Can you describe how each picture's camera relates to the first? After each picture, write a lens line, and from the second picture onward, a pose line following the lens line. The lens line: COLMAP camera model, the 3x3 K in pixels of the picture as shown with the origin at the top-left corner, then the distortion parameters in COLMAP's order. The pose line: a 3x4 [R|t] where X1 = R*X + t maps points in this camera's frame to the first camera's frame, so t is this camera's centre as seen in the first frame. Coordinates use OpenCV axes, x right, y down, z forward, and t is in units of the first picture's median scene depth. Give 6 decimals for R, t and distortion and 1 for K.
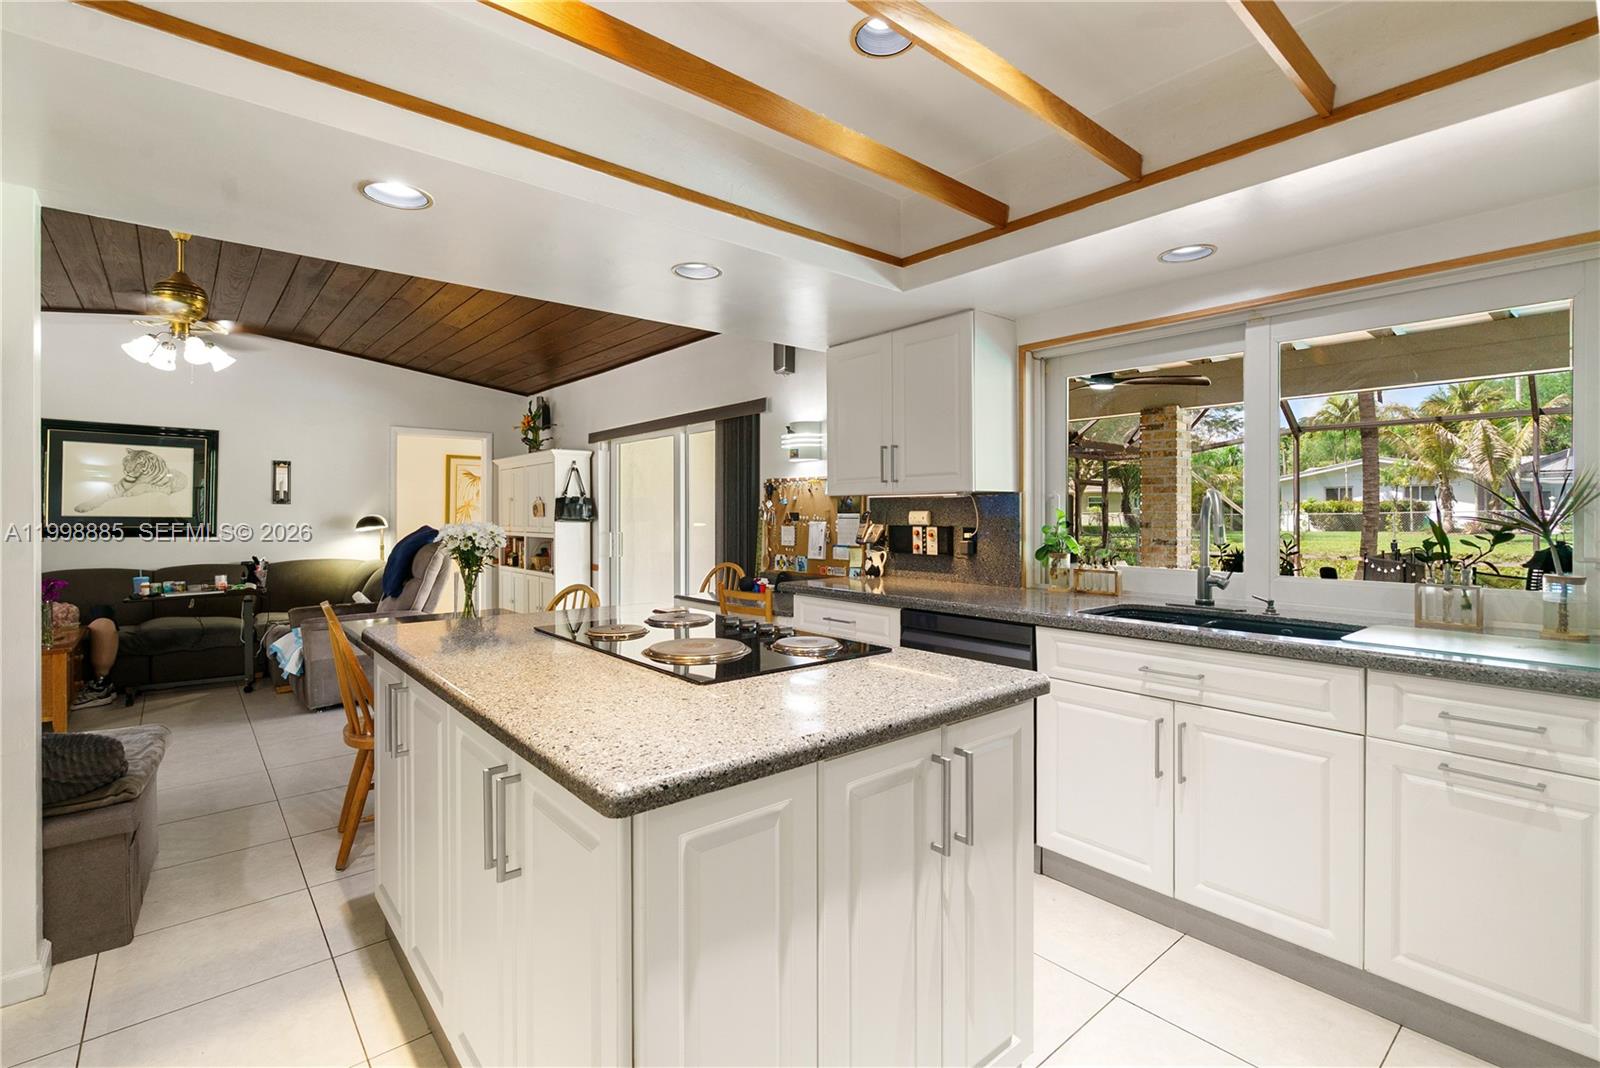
lens RADIAL K [[737.0, 0, 797.3], [0, 737.0, 519.0], [0, 0, 1]] dist [-0.004347, -0.000313]
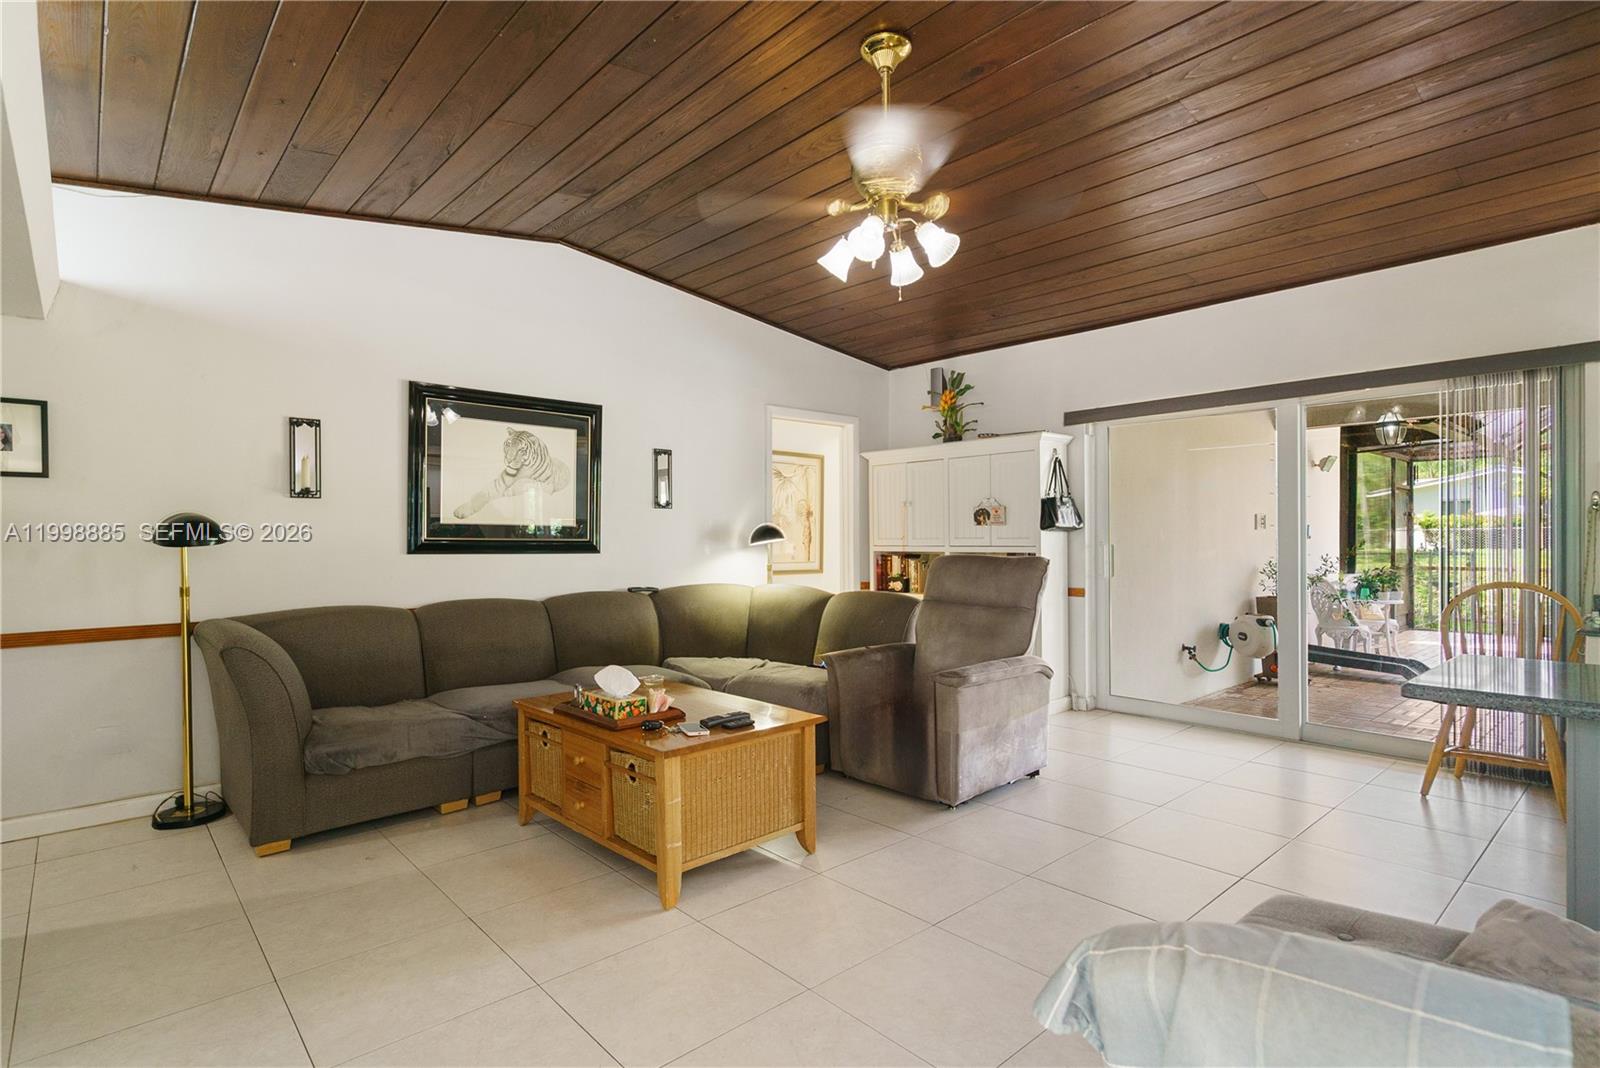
lens RADIAL K [[802.1, 0, 801.8], [0, 802.1, 538.6], [0, 0, 1]] dist [0.004754, 0.000180]
pose [[0.999506, -0.005772, 0.030899, -0.659519], [0.005882, 0.999977, -0.003469, 0.014436], [-0.030878, 0.003649, 0.999516, 0.228190]]
